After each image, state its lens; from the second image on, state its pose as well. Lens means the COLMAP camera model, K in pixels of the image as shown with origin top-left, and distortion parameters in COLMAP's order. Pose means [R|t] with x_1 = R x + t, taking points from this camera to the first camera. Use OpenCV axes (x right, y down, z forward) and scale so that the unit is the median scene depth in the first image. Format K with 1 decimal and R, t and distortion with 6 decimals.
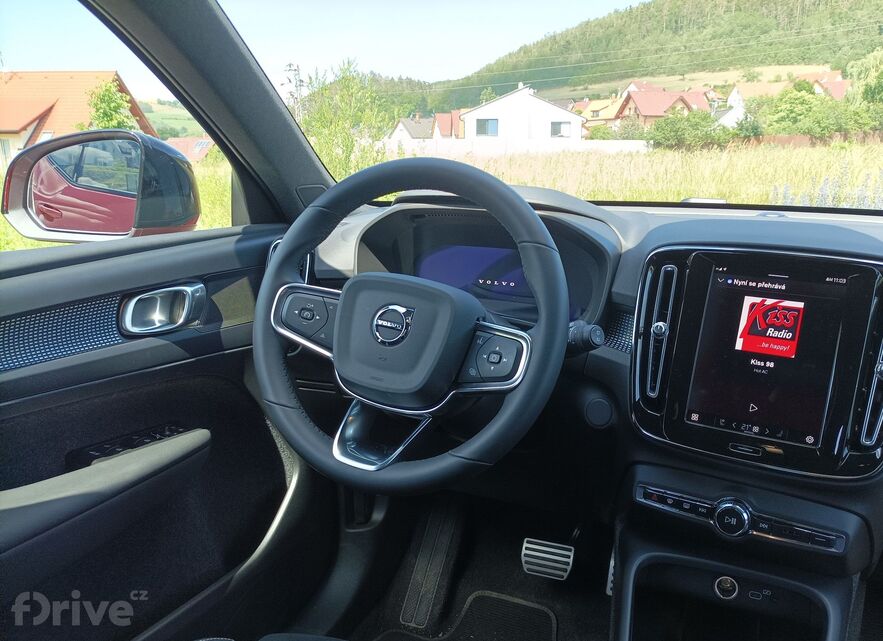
lens RADIAL K [[772.5, 0, 441.6], [0, 772.5, 360.8], [0, 0, 1]] dist [0.014445, 0.001363]
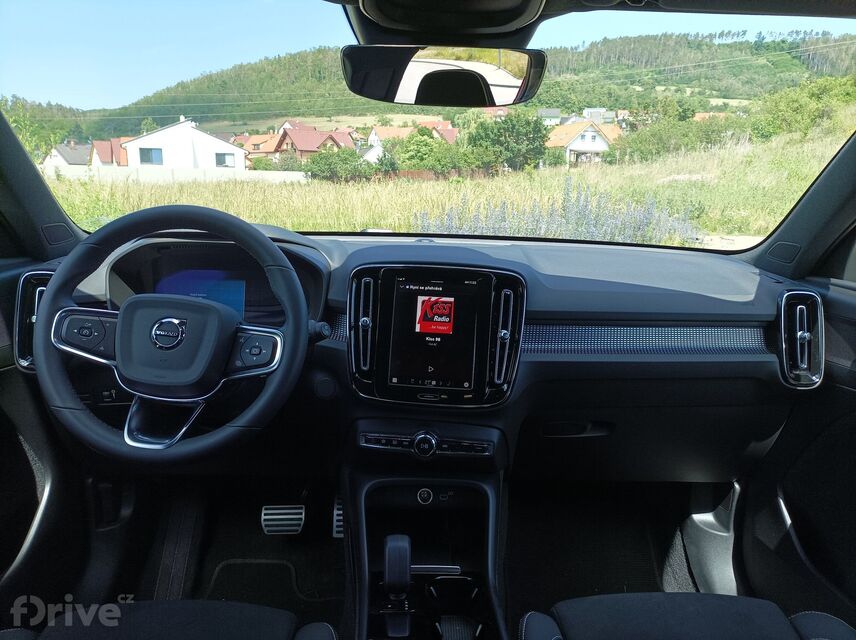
lens RADIAL K [[836.7, 0, 428.0], [0, 836.7, 320.0], [0, 0, 1]] dist [-0.005120, -0.008225]
pose [[0.906804, -0.066448, 0.416283, -0.202172], [0.098990, 0.993451, -0.057056, 0.042928], [-0.409765, 0.092947, 0.907443, -0.357254]]
